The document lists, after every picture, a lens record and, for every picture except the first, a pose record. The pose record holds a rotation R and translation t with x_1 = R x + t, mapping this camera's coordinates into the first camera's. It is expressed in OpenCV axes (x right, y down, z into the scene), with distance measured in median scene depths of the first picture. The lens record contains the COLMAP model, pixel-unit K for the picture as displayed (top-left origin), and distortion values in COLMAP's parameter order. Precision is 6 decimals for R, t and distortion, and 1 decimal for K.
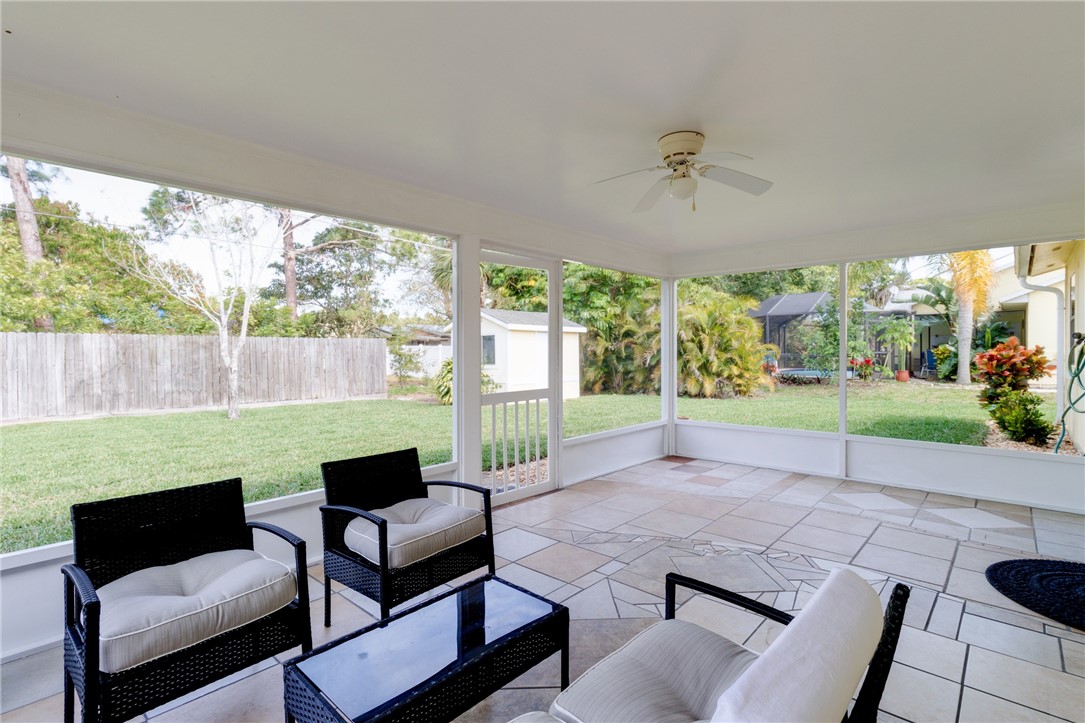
lens RADIAL K [[506.0, 0, 551.0], [0, 506.0, 360.0], [0, 0, 1]] dist [0.001268, 0.000184]
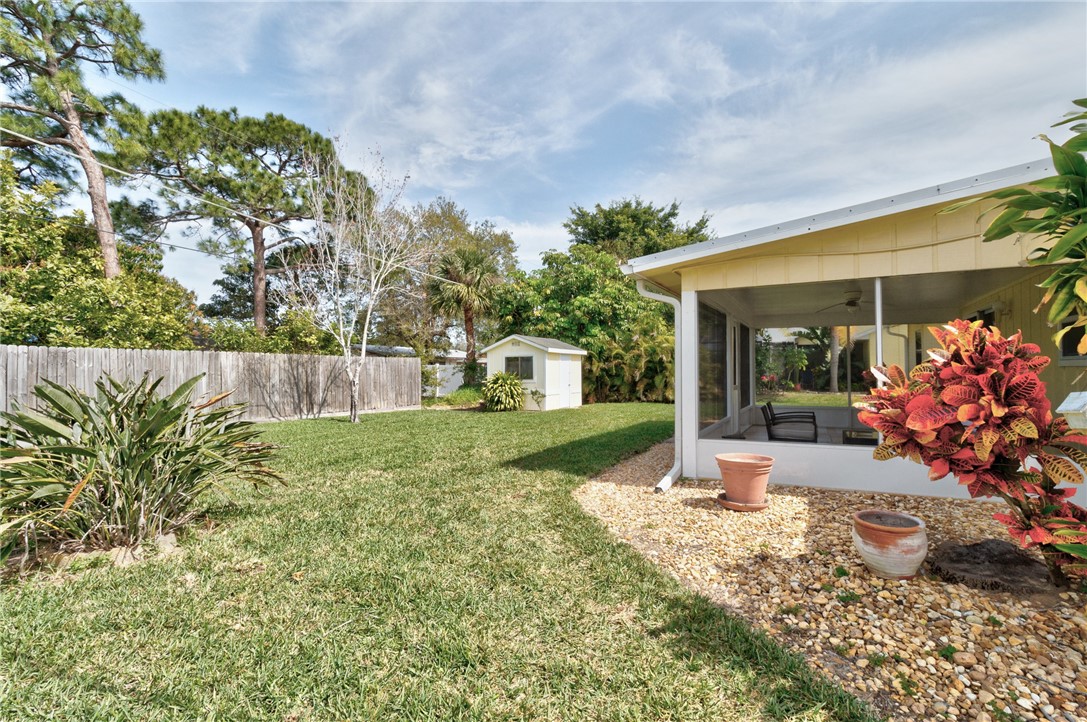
lens RADIAL K [[507.0, 0, 547.9], [0, 507.0, 350.0], [0, 0, 1]] dist [-0.002957, 0.000745]
pose [[0.968950, 0.014450, 0.246834, -0.405519], [-0.000841, 0.998478, -0.055152, 0.005652], [-0.247255, 0.053232, 0.967487, -0.266651]]
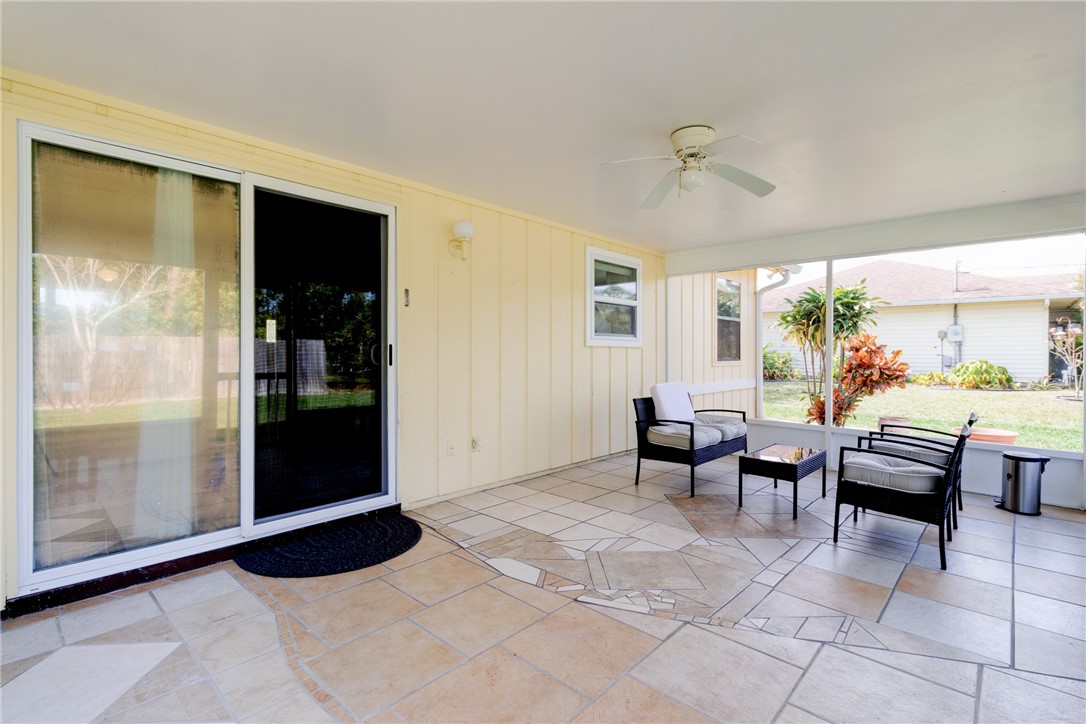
lens RADIAL K [[506.4, 0, 551.5], [0, 506.4, 360.5], [0, 0, 1]] dist [0.001268, 0.000184]
pose [[-0.999999, 0.000037, -0.001077, 0.102045], [0.000005, 0.999560, 0.029666, 0.000067], [0.001078, 0.029666, -0.999559, 0.381044]]
